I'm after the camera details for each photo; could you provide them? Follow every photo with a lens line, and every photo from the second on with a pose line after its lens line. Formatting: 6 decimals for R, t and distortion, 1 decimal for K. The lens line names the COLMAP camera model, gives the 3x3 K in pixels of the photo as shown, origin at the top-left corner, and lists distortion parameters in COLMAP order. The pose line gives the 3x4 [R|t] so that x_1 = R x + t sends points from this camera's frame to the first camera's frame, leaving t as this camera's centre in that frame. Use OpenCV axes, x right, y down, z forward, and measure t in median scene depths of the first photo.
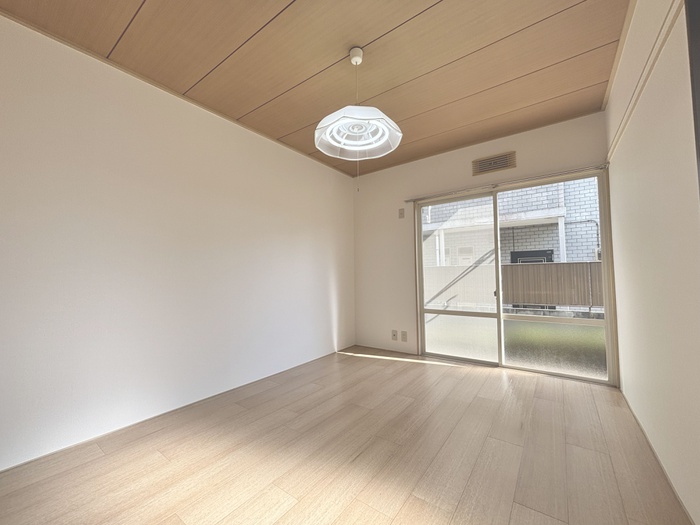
lens RADIAL K [[282.8, 0, 350.8], [0, 282.8, 261.0], [0, 0, 1]] dist [-0.001074, 0.000548]
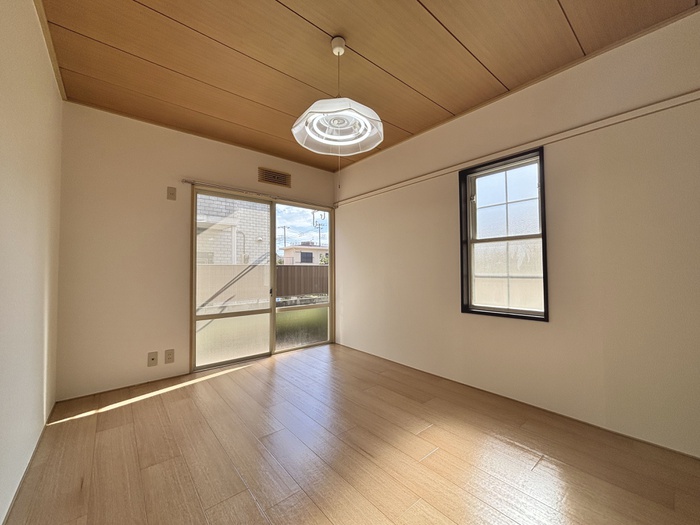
lens RADIAL K [[282.8, 0, 348.7], [0, 282.8, 261.0], [0, 0, 1]] dist [-0.001074, 0.000548]
pose [[0.241056, 0.047532, 0.969347, -0.477560], [-0.046568, 0.998216, -0.037367, 0.019368], [-0.969393, -0.036133, 0.242839, 0.390938]]
